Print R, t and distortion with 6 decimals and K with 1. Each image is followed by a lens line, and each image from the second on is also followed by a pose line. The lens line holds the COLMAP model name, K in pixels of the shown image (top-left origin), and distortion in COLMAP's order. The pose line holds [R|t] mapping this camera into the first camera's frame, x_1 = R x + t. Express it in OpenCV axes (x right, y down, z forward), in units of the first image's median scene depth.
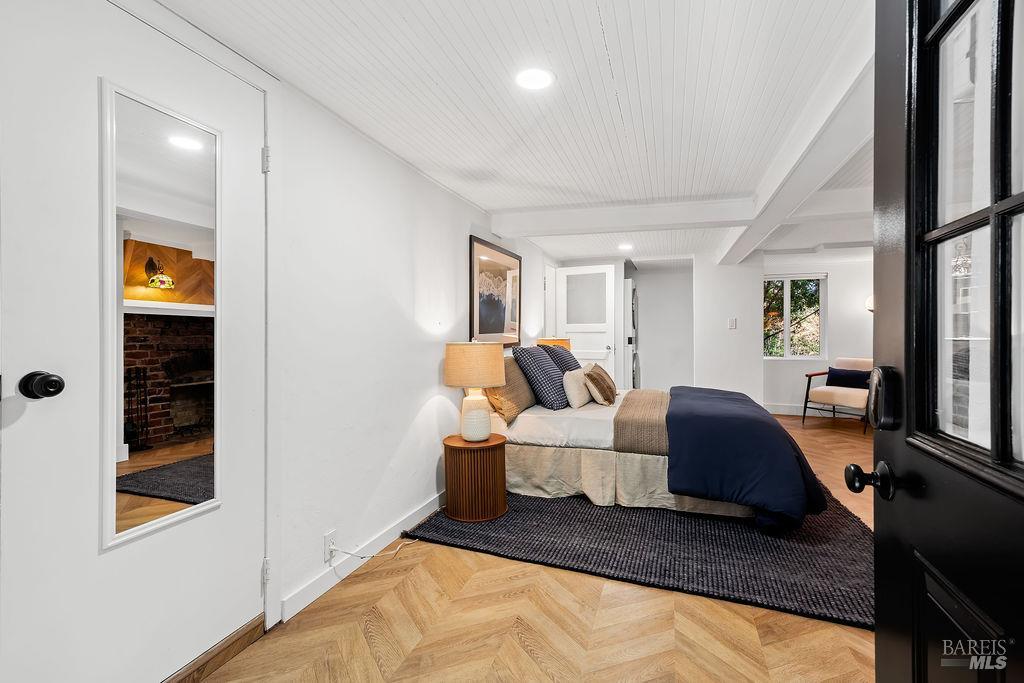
lens RADIAL K [[460.0, 0, 509.1], [0, 460.0, 329.1], [0, 0, 1]] dist [-0.004667, 0.001180]
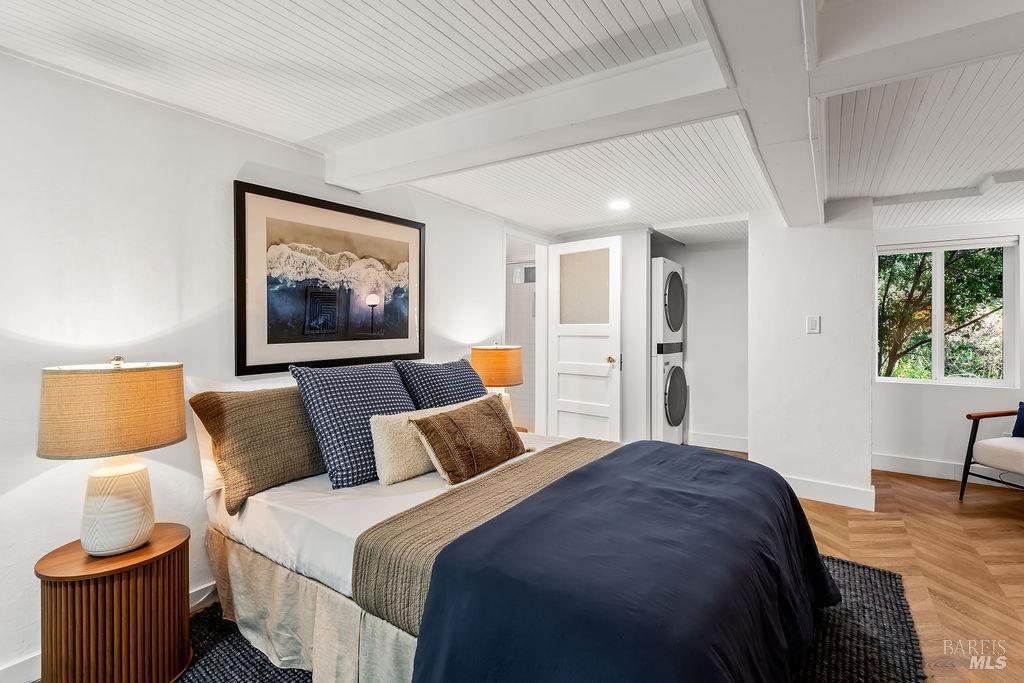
lens RADIAL K [[474.0, 0, 512.2], [0, 474.0, 323.1], [0, 0, 1]] dist [-0.003977, -0.000138]
pose [[0.966277, 0.000467, -0.257506, 0.266942], [-0.002061, 0.999980, -0.005923, -0.008876], [0.257498, 0.006254, 0.966259, 0.308455]]
